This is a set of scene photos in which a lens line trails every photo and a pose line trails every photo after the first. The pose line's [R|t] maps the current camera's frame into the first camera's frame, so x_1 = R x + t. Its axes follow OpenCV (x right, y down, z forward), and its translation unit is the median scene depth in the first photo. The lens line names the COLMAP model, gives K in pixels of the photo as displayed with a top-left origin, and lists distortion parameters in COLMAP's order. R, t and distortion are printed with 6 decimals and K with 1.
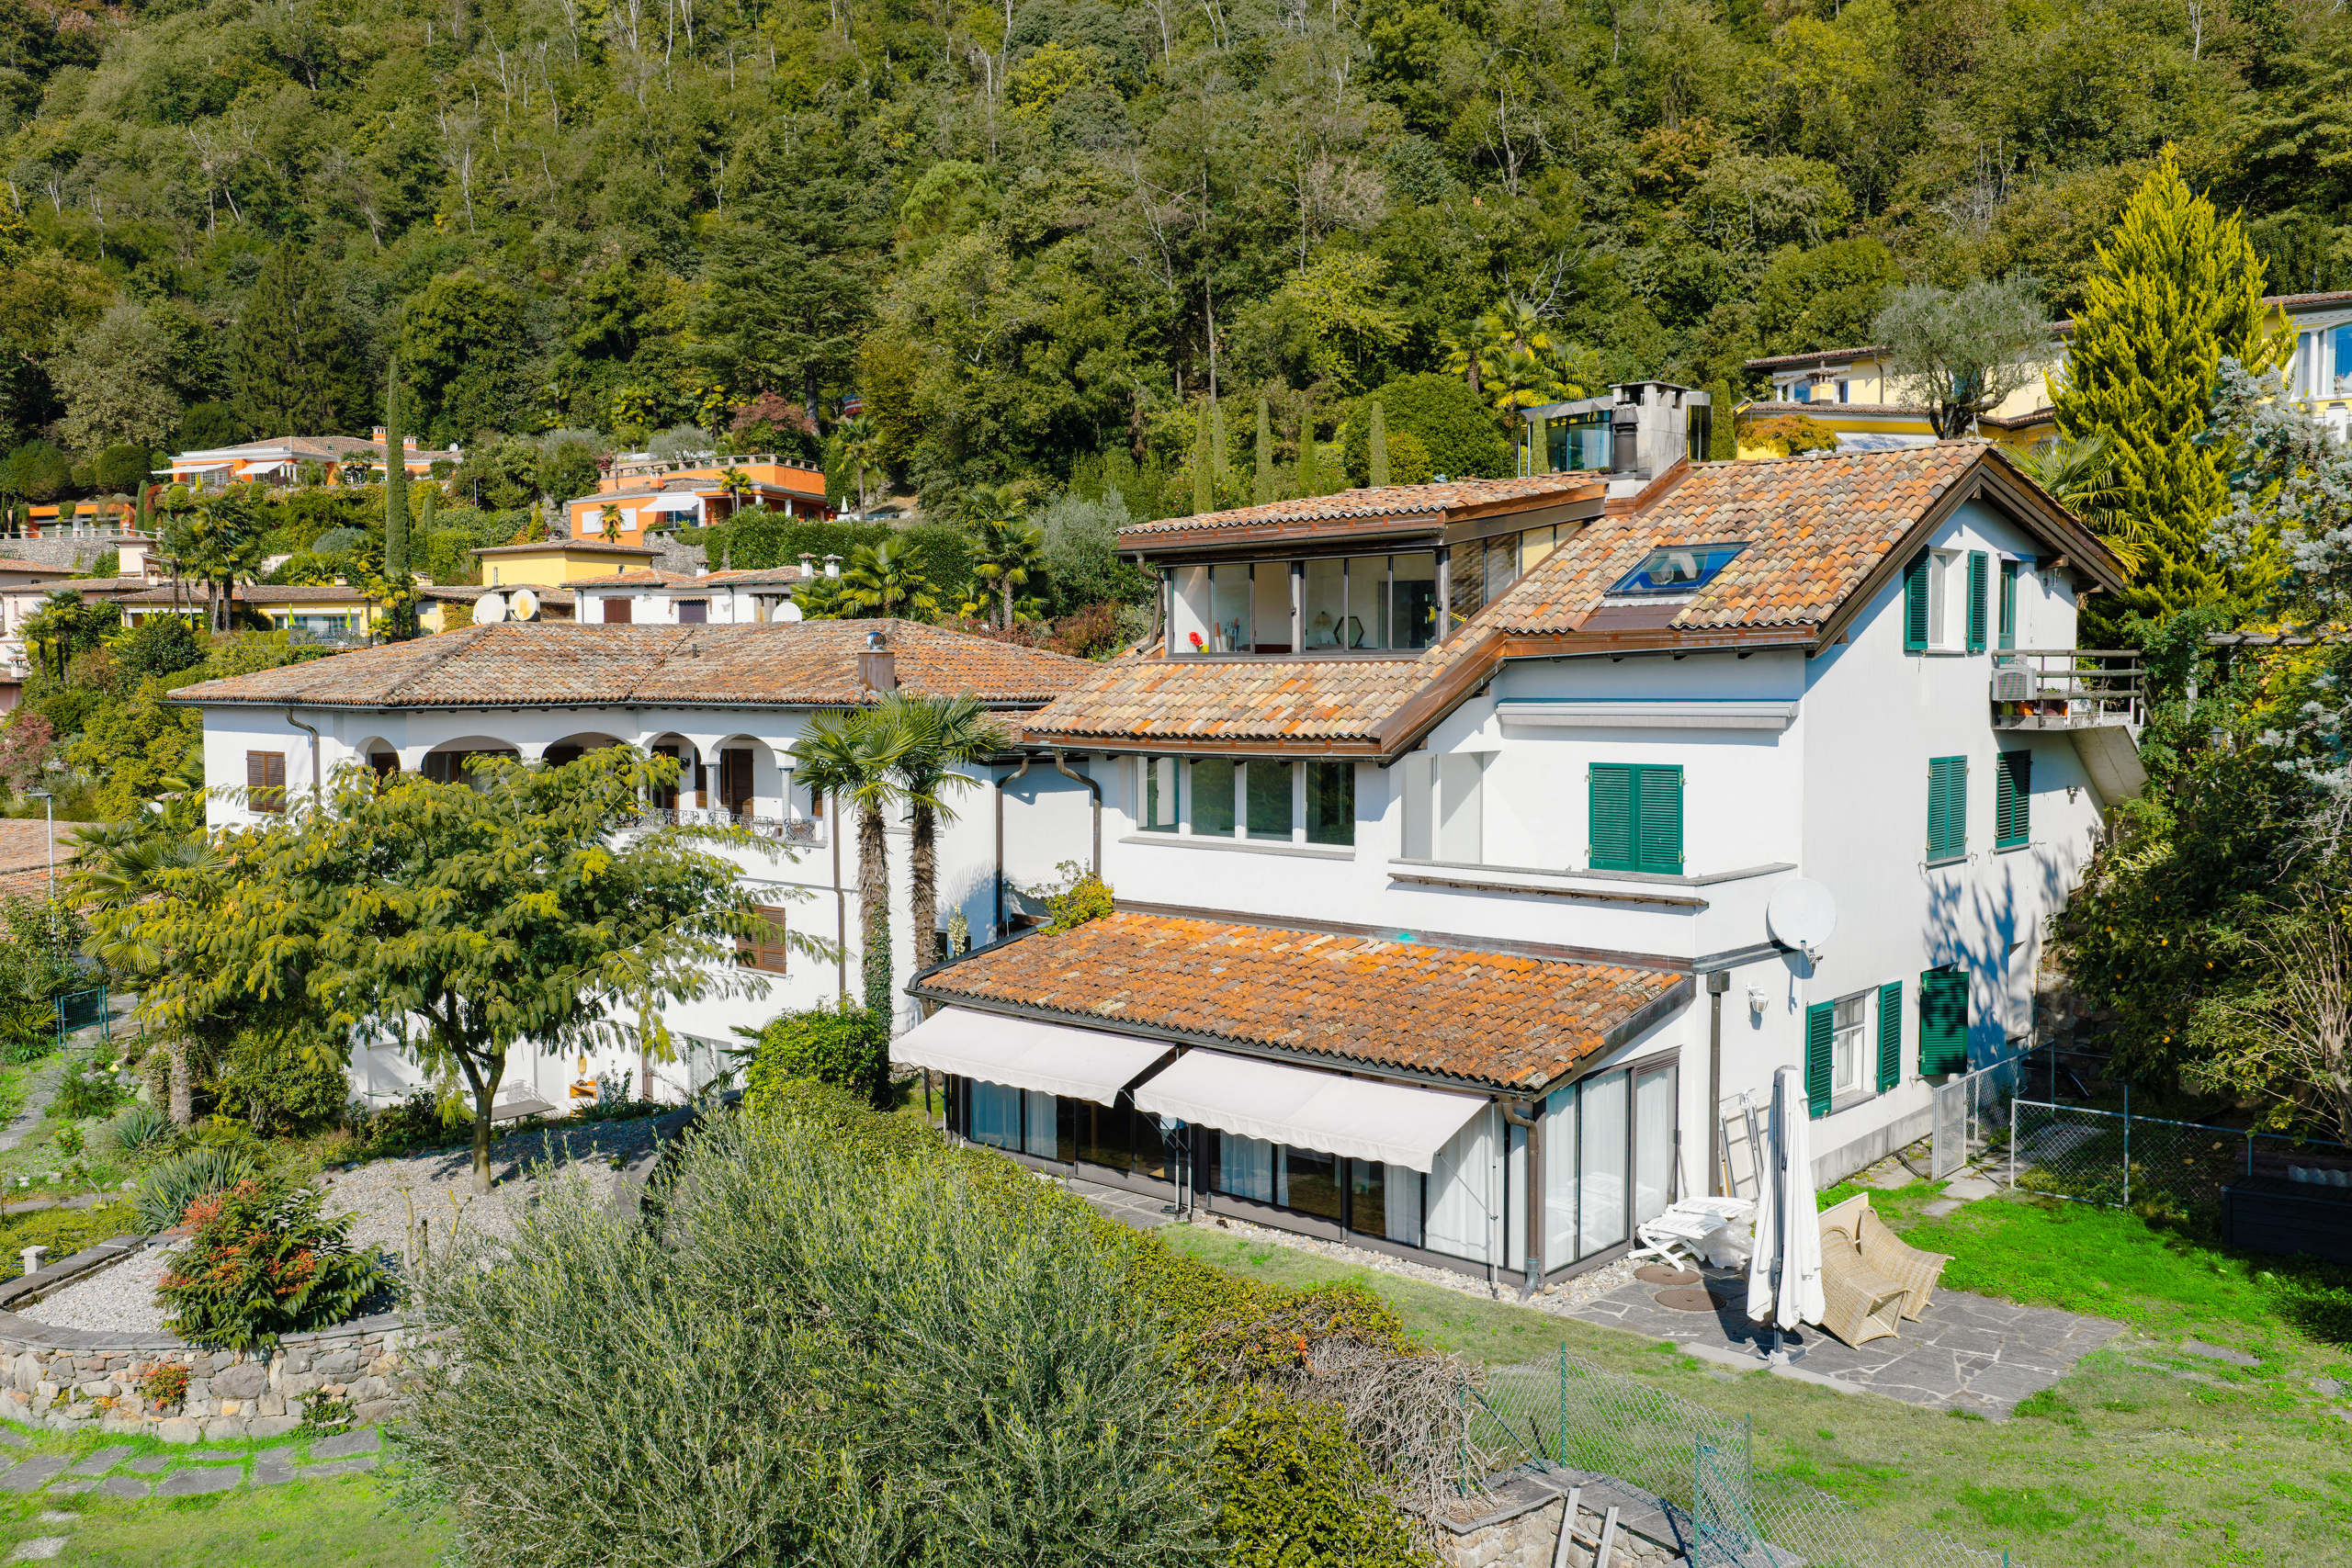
lens RADIAL K [[1929.9, 0, 1176.0], [0, 1929.9, 784.0], [0, 0, 1]] dist [0.002952, -0.001894]
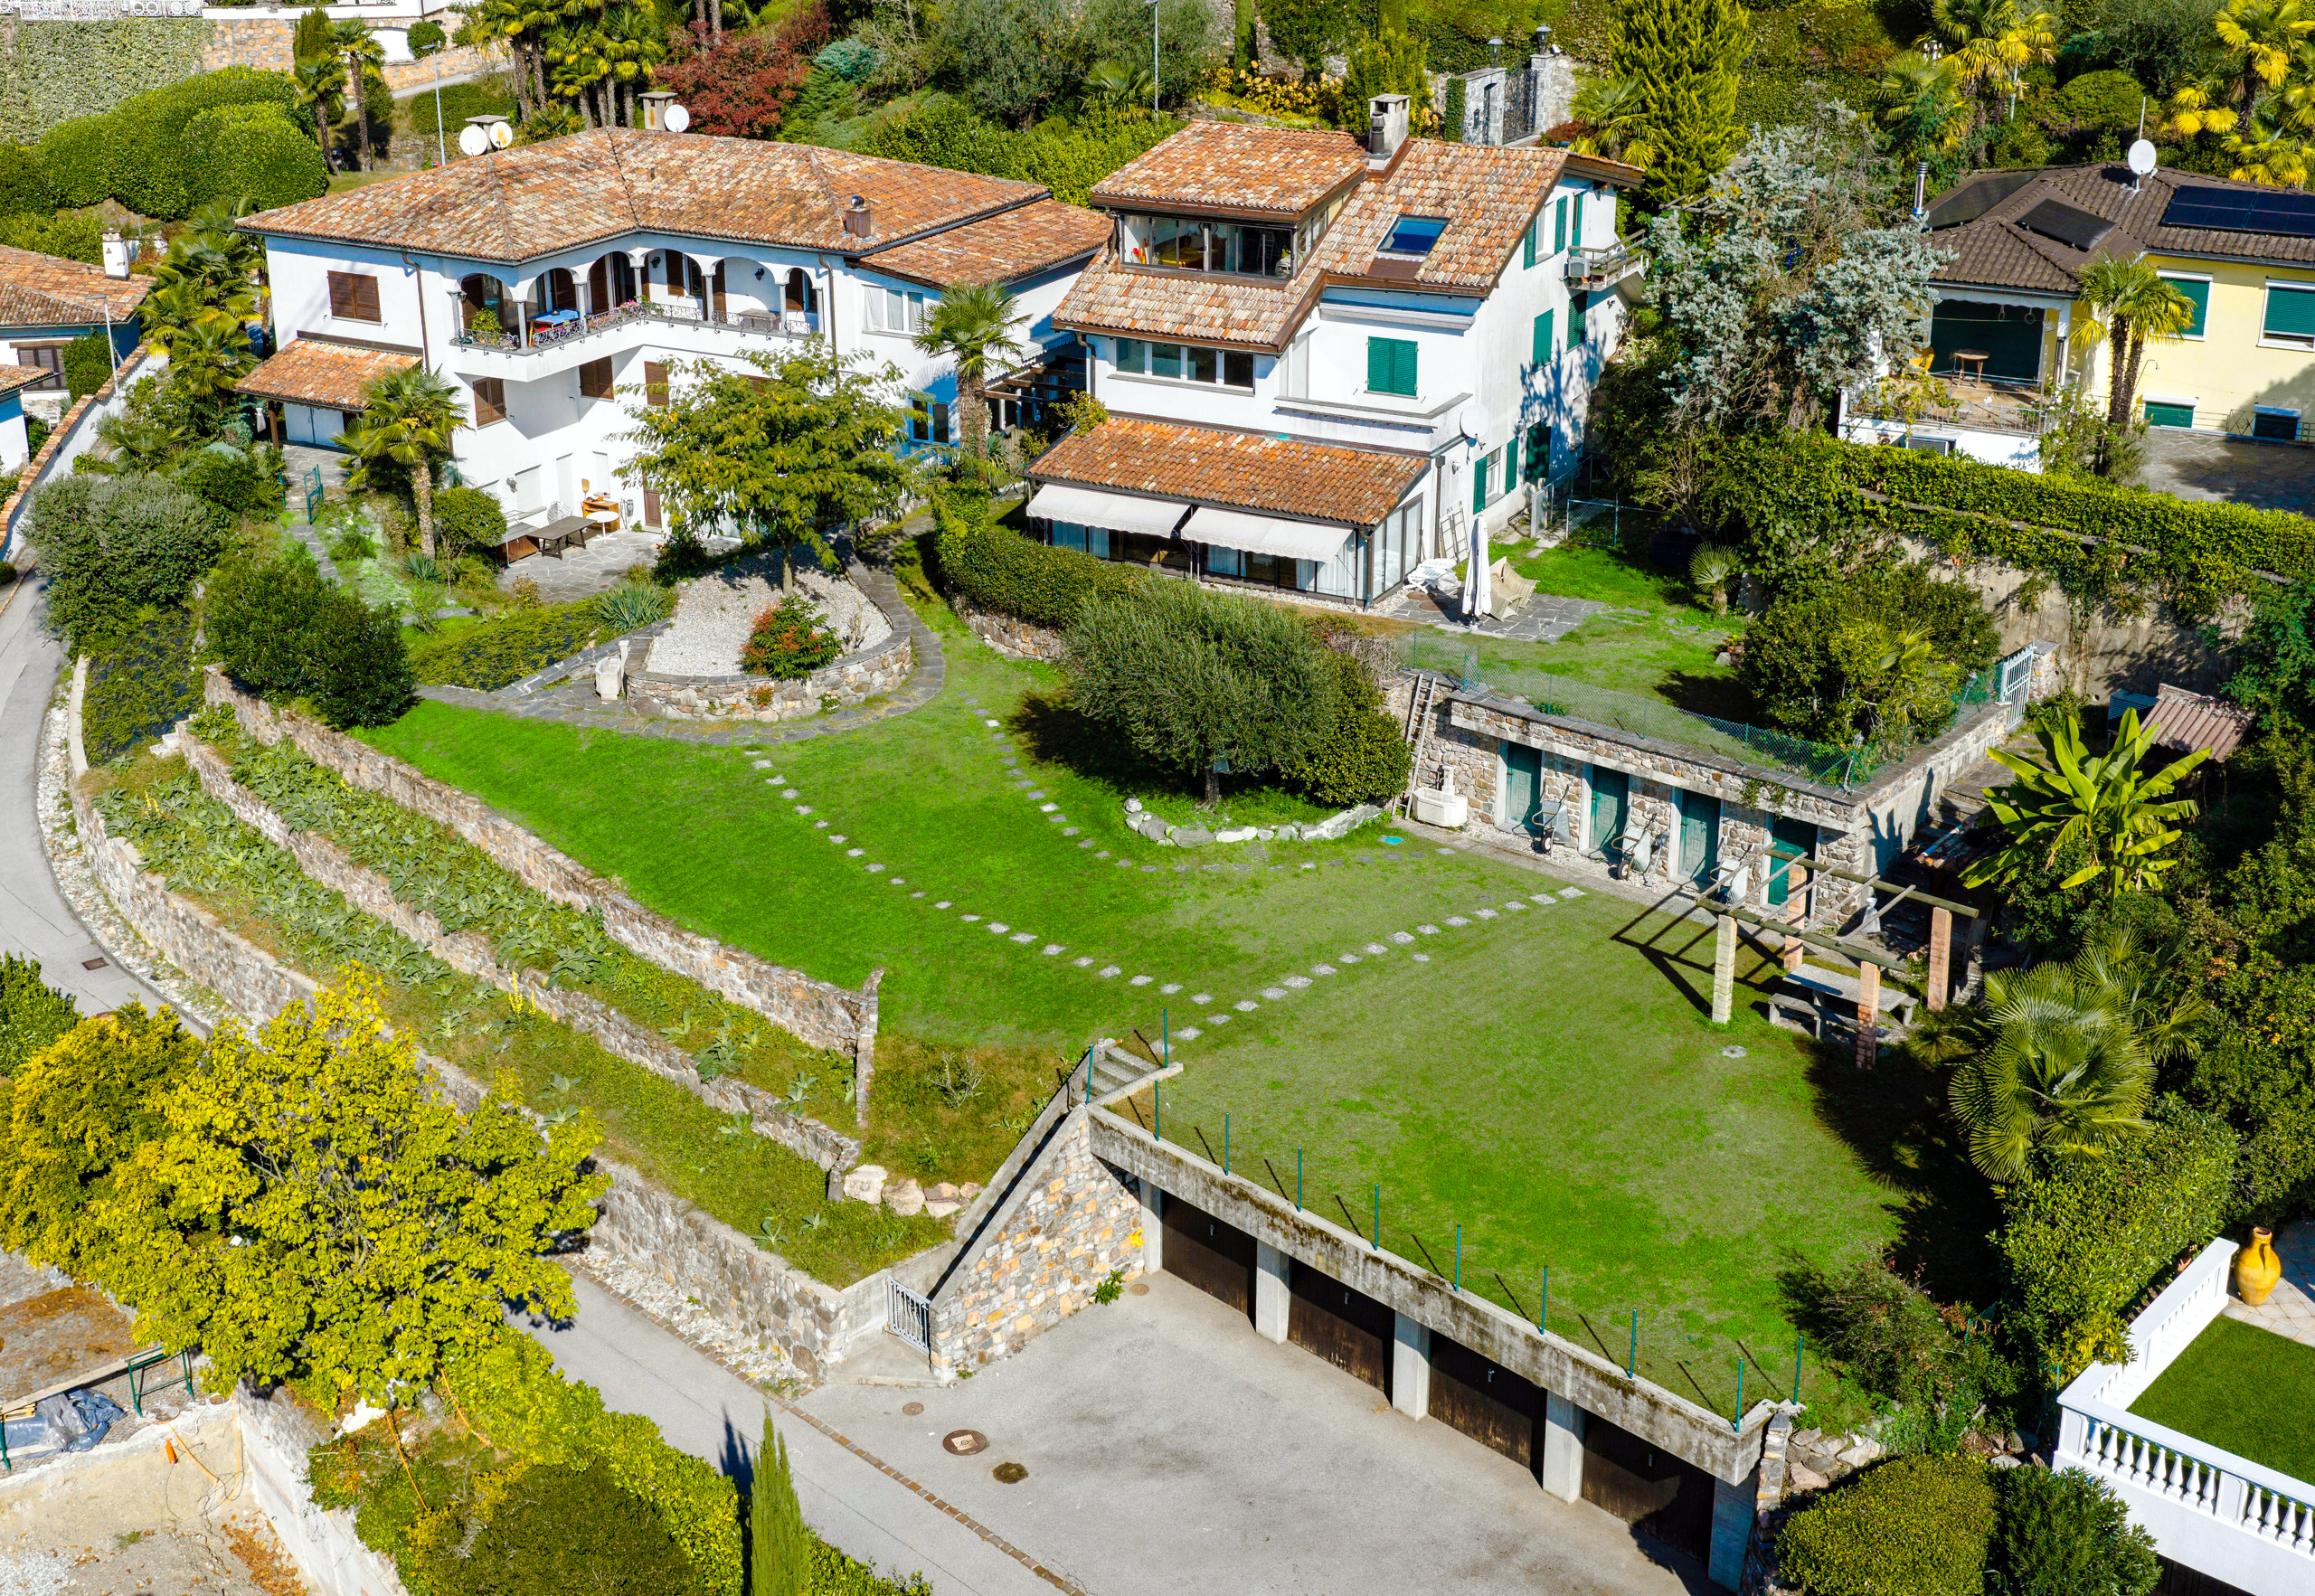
lens RADIAL K [[2731.6, 0, 1146.1], [0, 2731.6, 654.9], [0, 0, 1]] dist [0.017320, 0.022003]
pose [[0.971067, -0.079776, 0.225088, -0.640865], [0.013175, 0.959014, 0.283053, -0.481852], [-0.238443, -0.271898, 0.932318, -1.575377]]
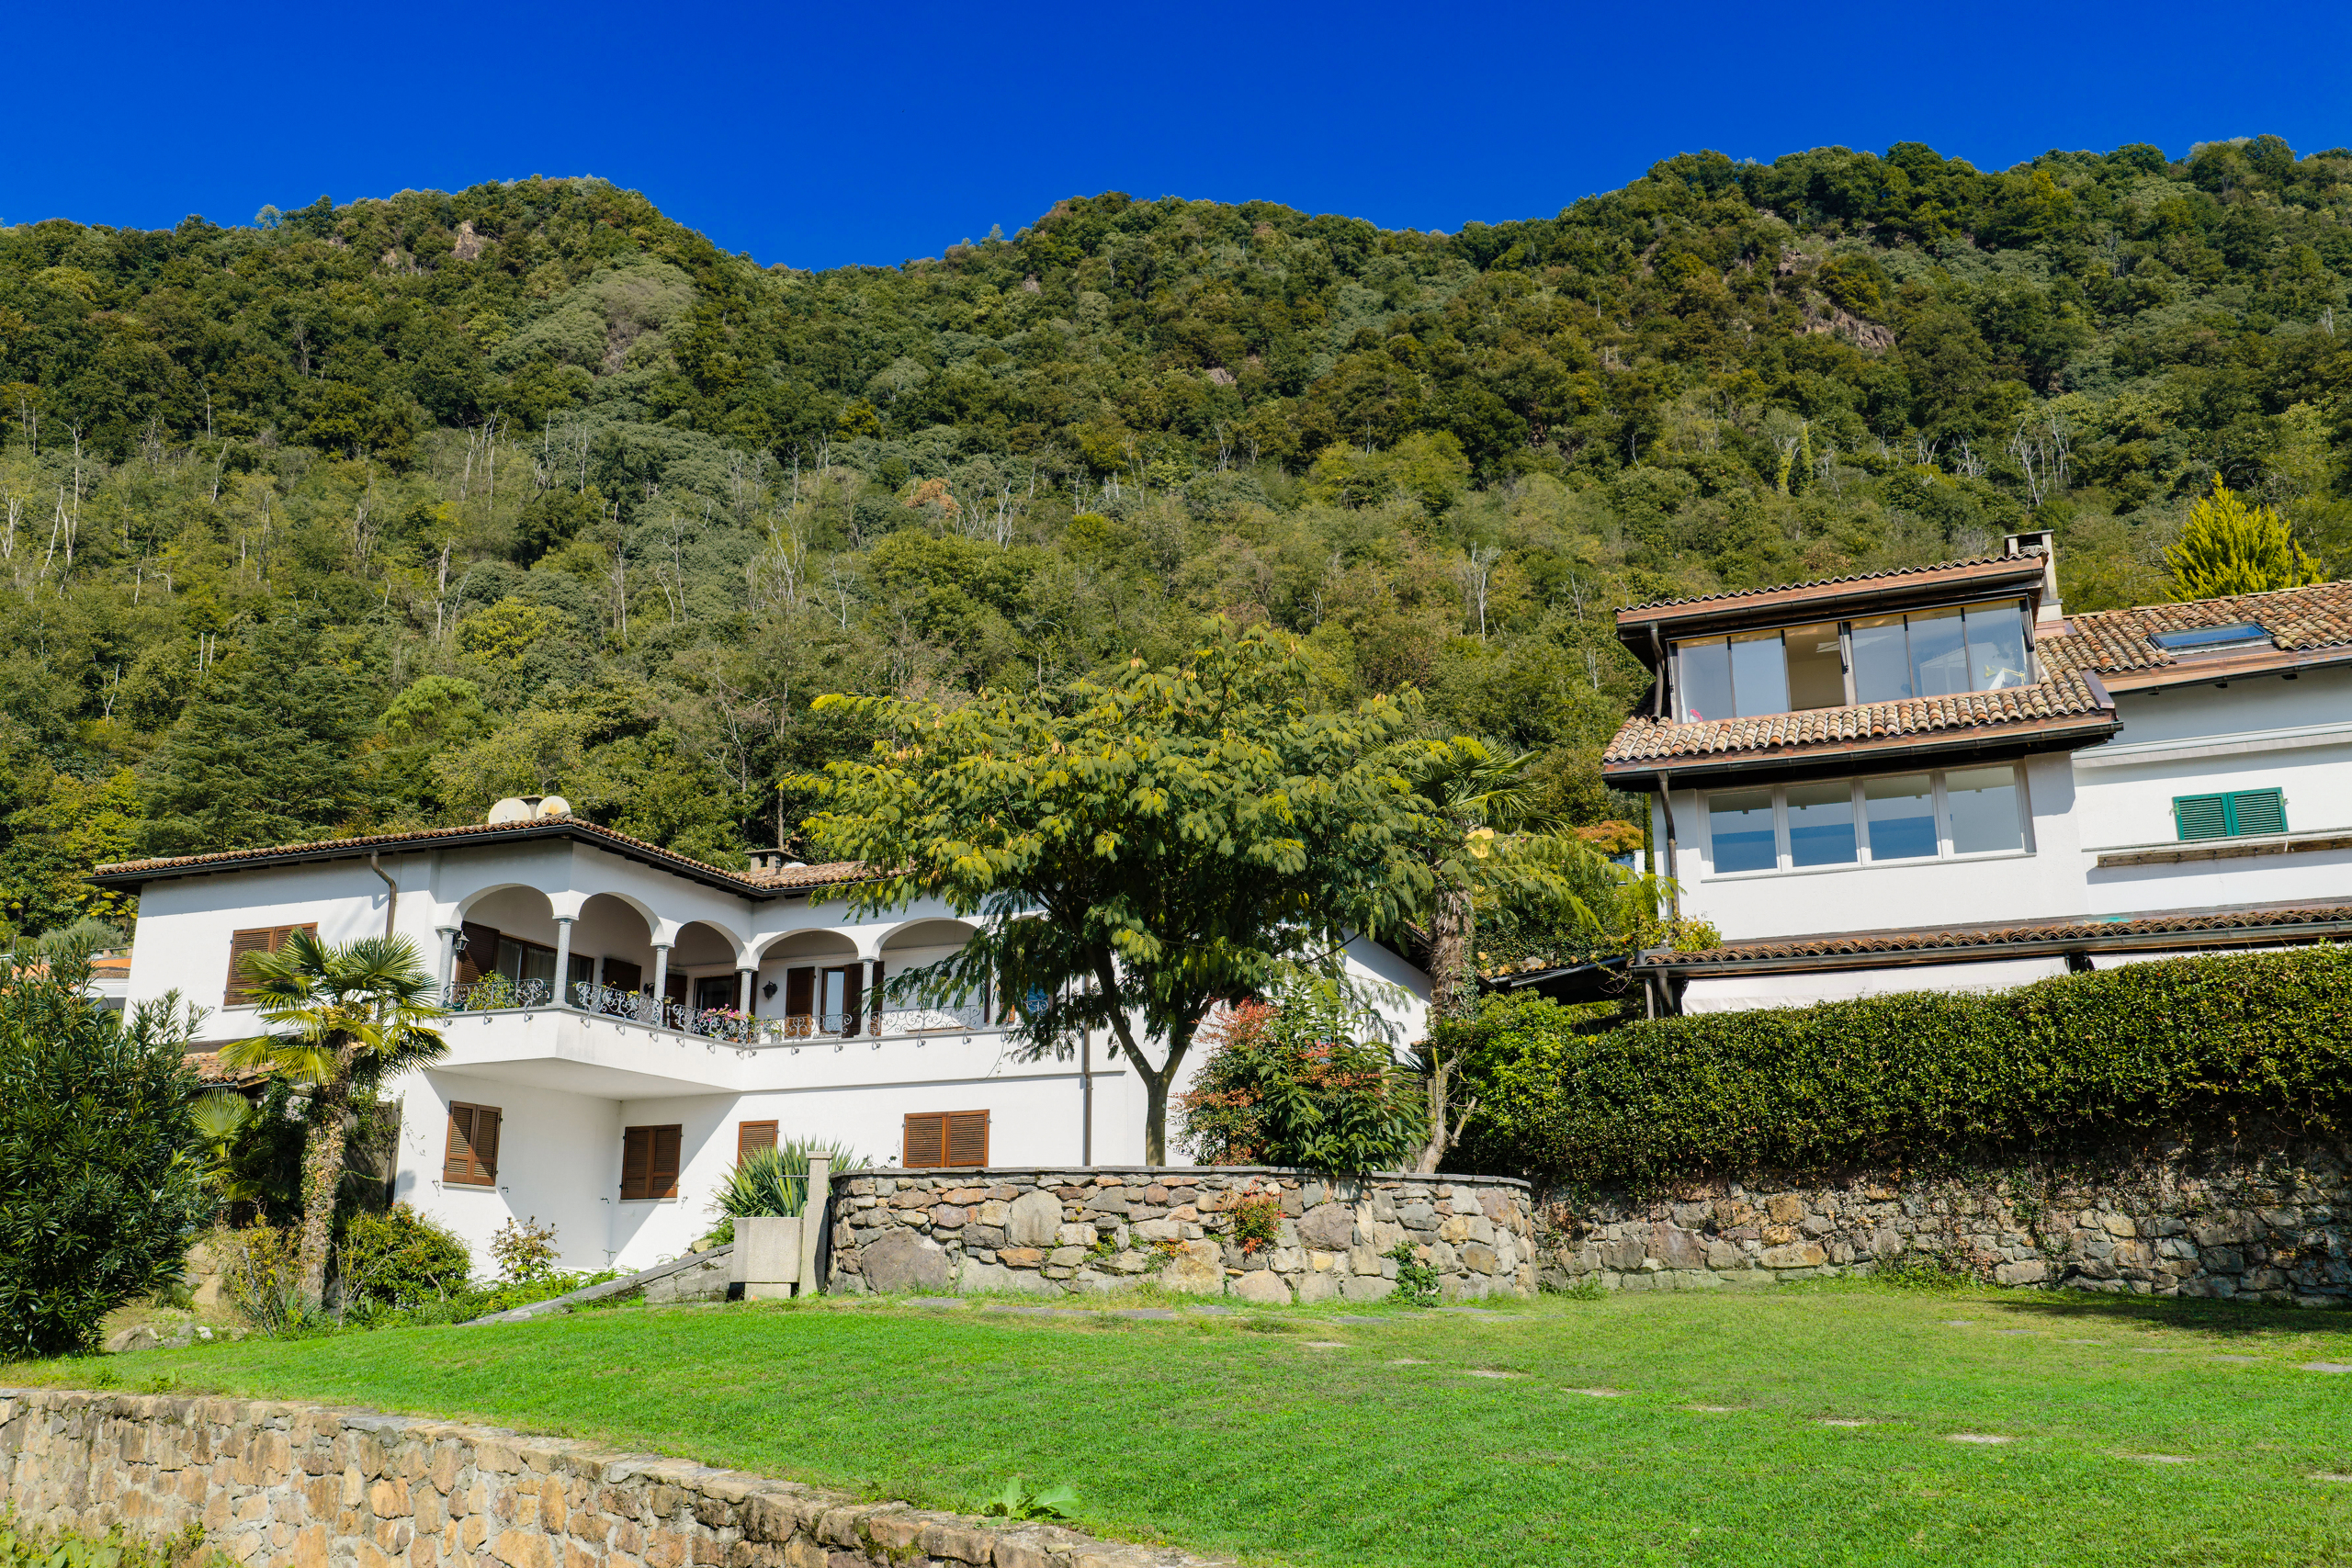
lens RADIAL K [[1929.9, 0, 1176.0], [0, 1929.9, 784.0], [0, 0, 1]] dist [0.002952, -0.001894]
pose [[0.937349, 0.095659, 0.335002, -0.657828], [0.017638, 0.947303, -0.319853, 0.313818], [-0.347946, 0.305722, 0.886266, 0.248753]]
